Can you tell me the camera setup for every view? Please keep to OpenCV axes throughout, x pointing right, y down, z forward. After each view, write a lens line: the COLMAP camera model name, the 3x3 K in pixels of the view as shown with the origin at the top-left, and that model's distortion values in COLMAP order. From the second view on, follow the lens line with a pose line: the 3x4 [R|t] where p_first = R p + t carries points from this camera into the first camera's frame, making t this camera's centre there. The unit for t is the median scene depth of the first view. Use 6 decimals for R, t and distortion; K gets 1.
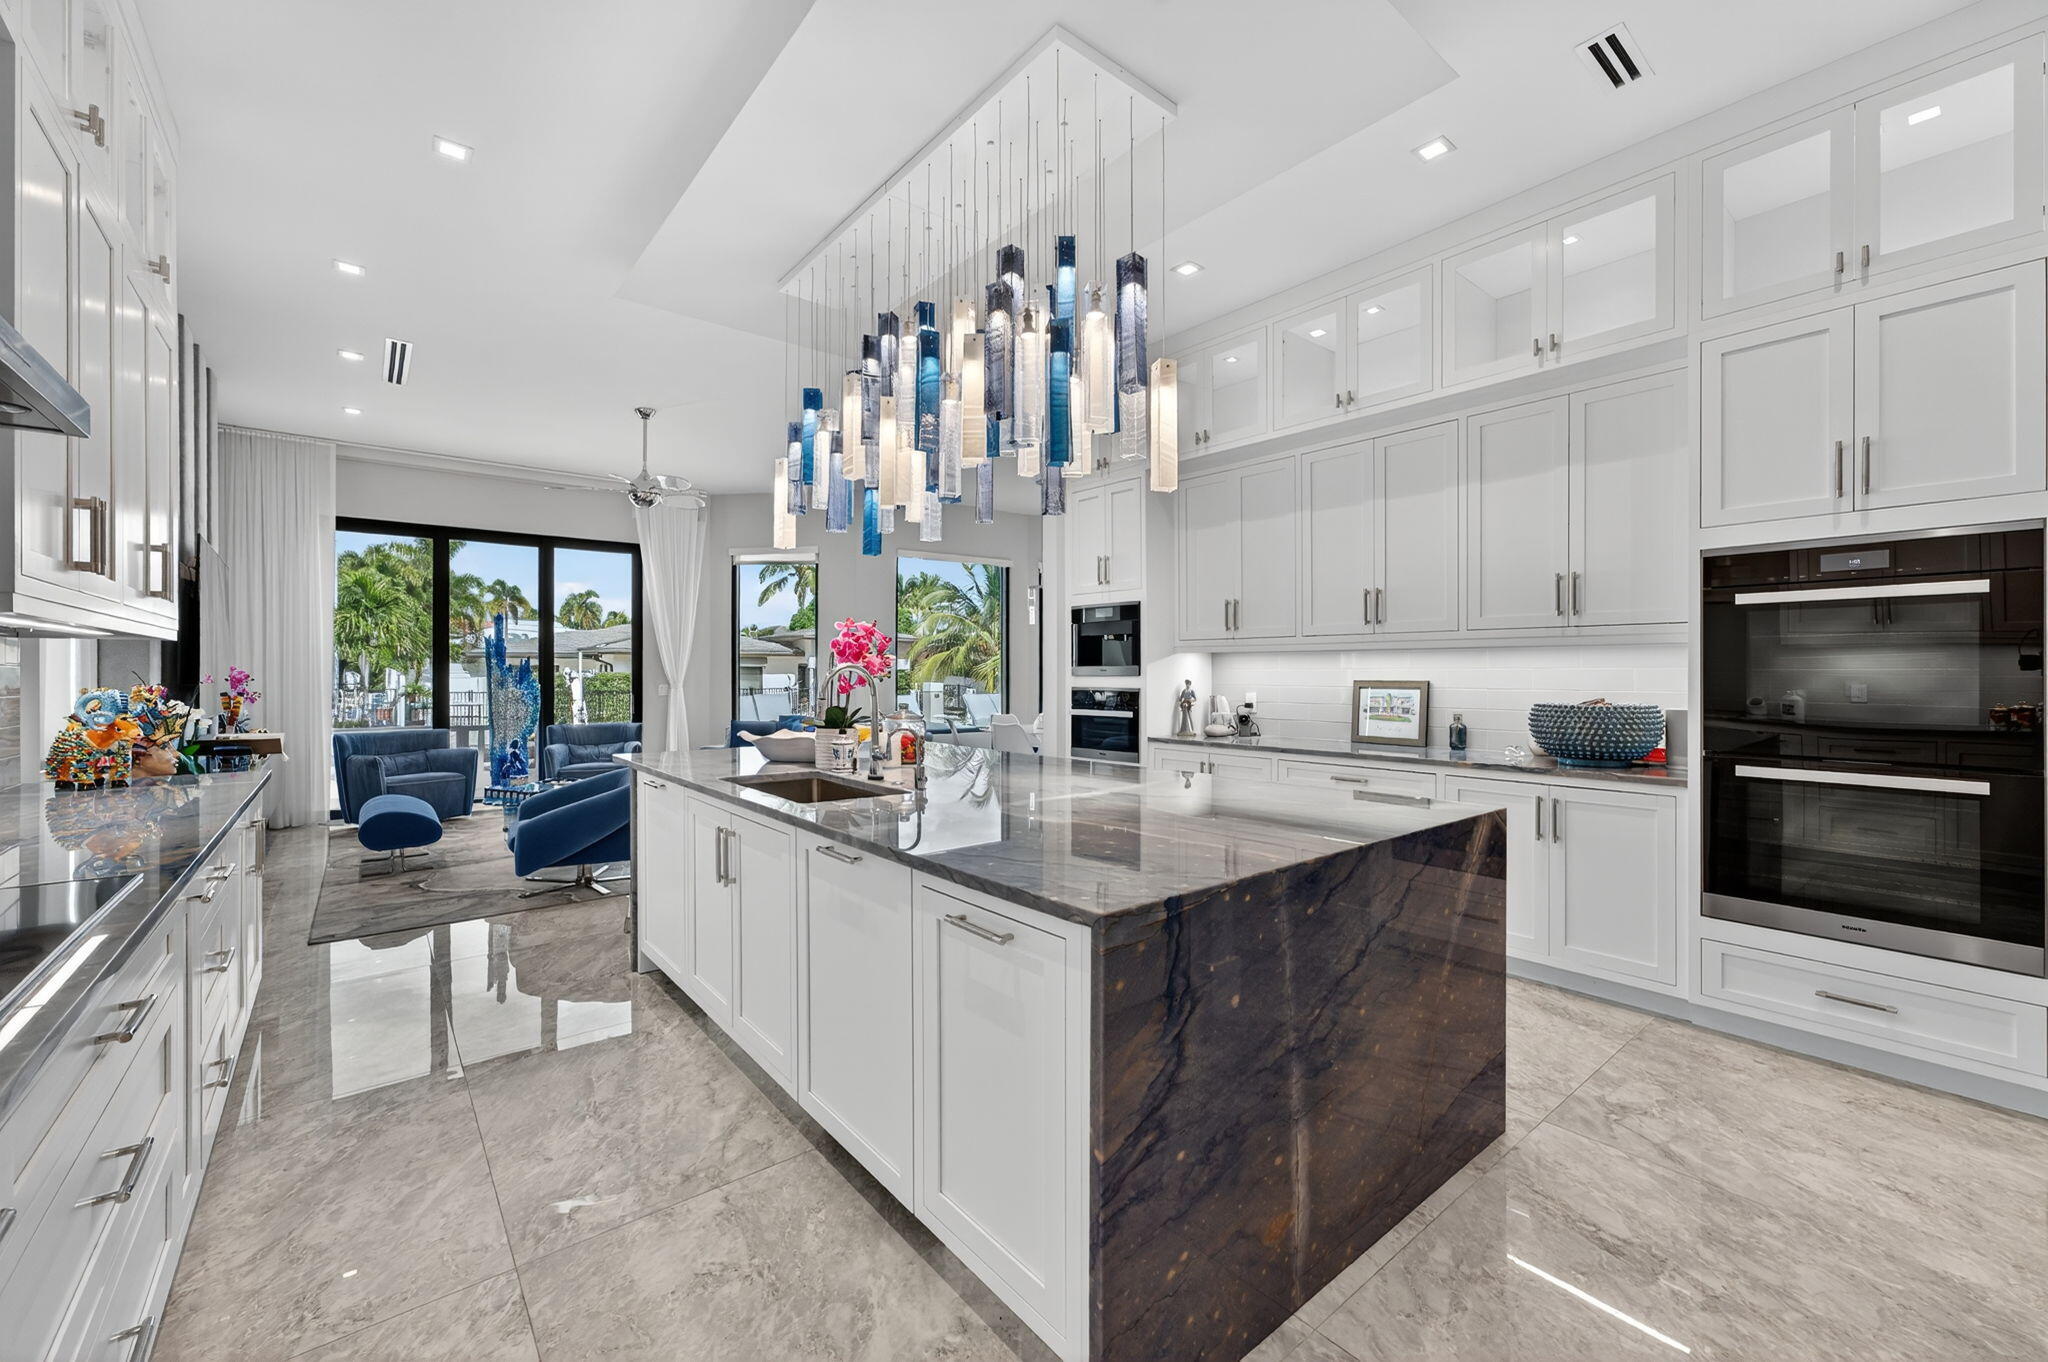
lens RADIAL K [[824.7, 0, 1019.9], [0, 824.7, 670.3], [0, 0, 1]] dist [-0.006373, 0.000464]
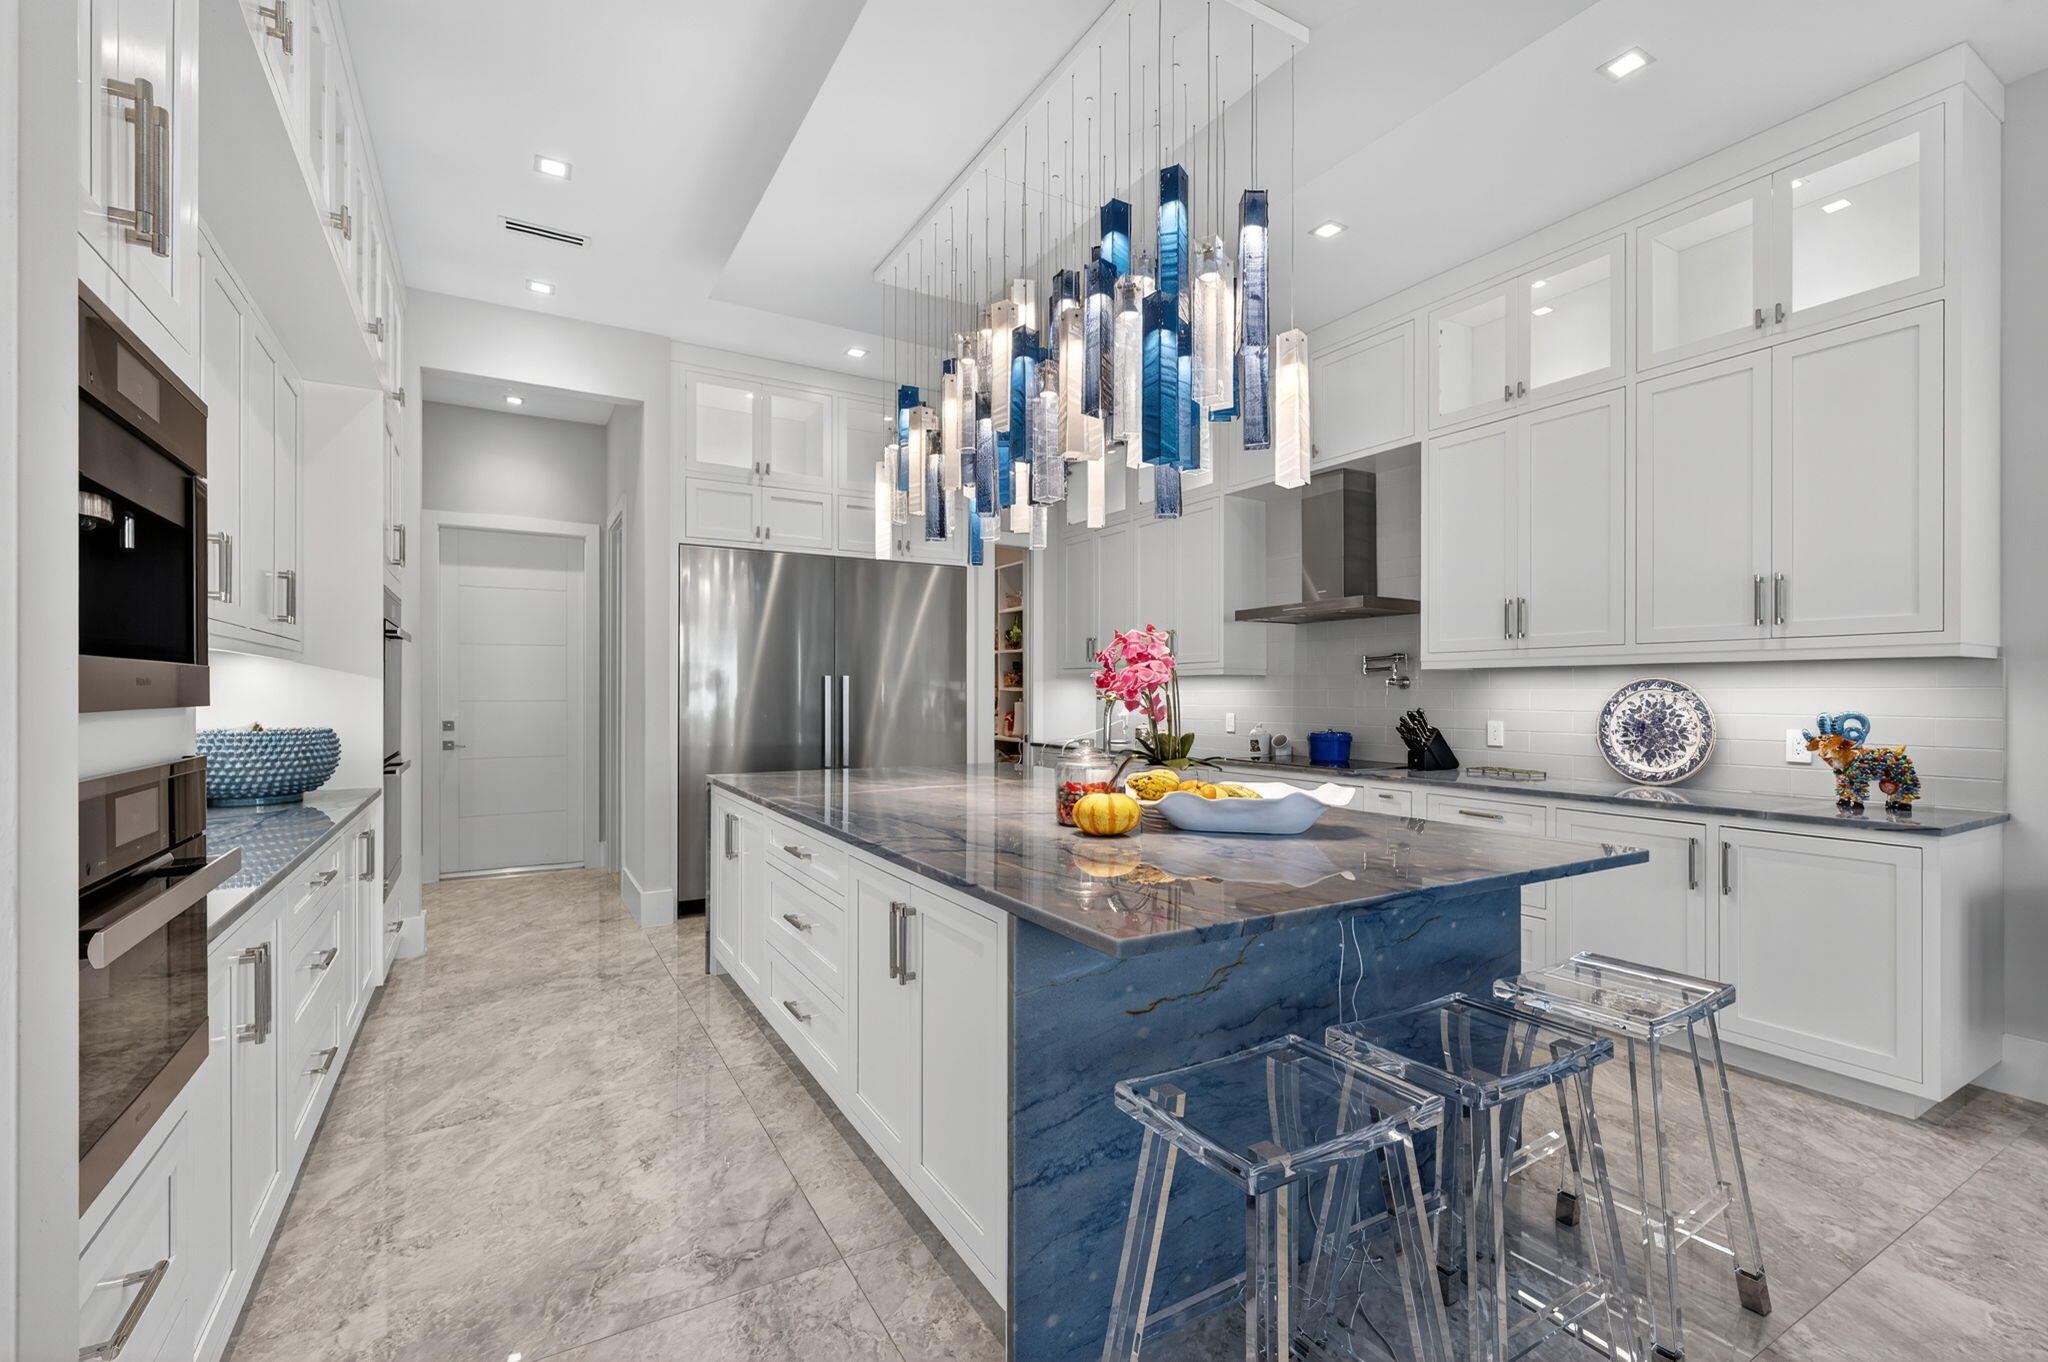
lens RADIAL K [[878.6, 0, 1040.7], [0, 878.6, 677.2], [0, 0, 1]] dist [0.004368, 0.000824]
pose [[-0.990552, -0.002315, 0.137116, -0.167290], [-0.005506, 0.999723, -0.022898, 0.002879], [-0.137025, -0.023437, -0.990290, 1.422596]]
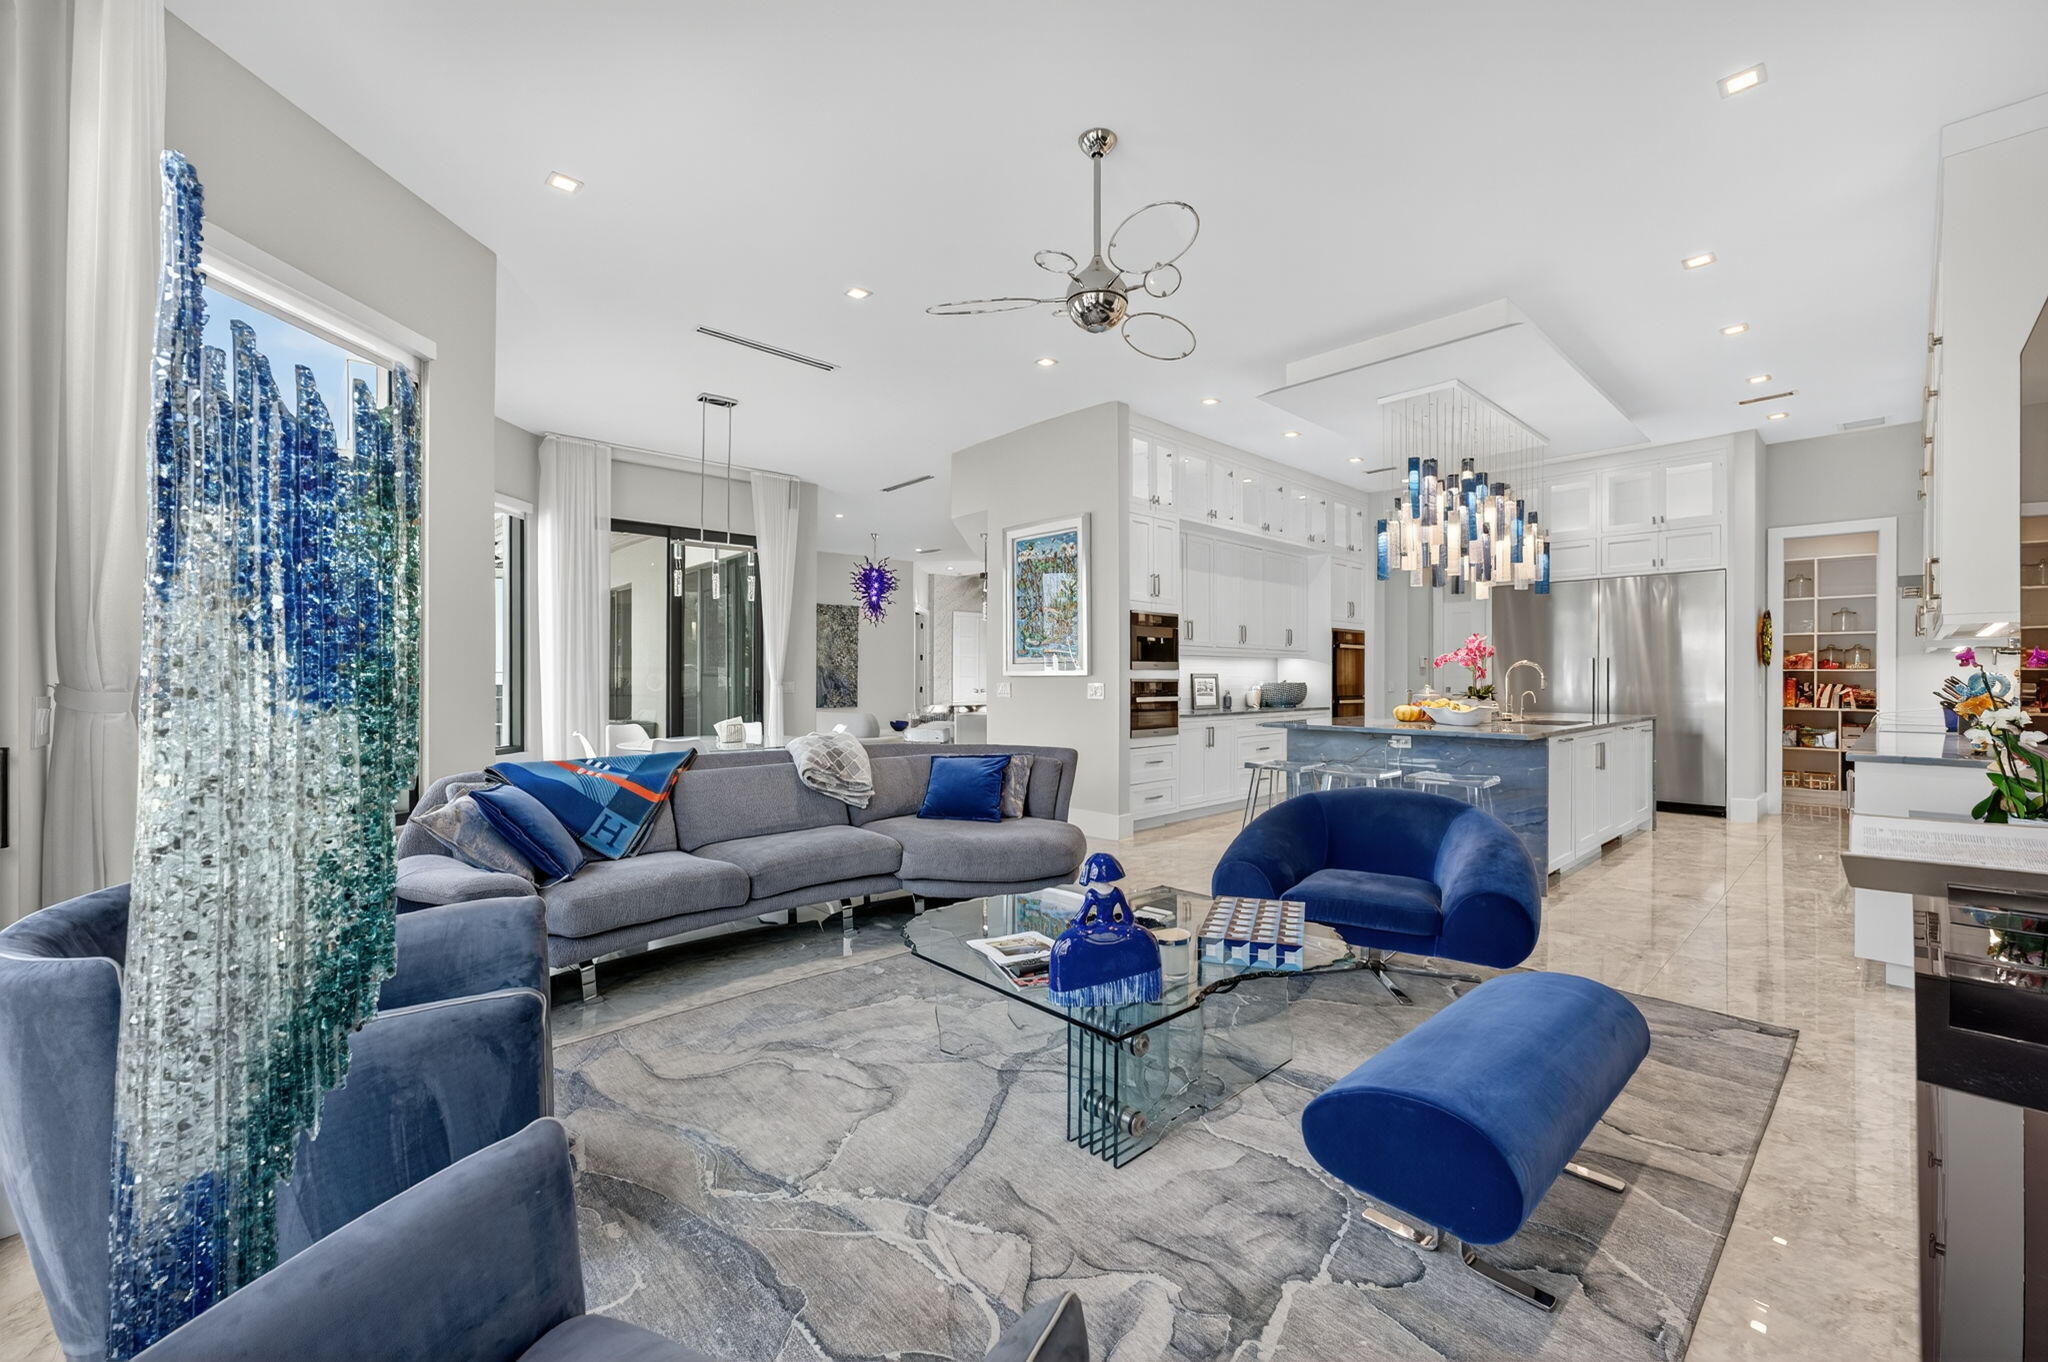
lens RADIAL K [[878.6, 0, 1029.2], [0, 878.6, 675.5], [0, 0, 1]] dist [0.004368, 0.000824]
pose [[-0.095424, 0.001084, 0.995436, -1.472904], [-0.007436, 0.999971, -0.001802, 0.023913], [-0.995409, -0.007574, -0.095413, 1.608186]]
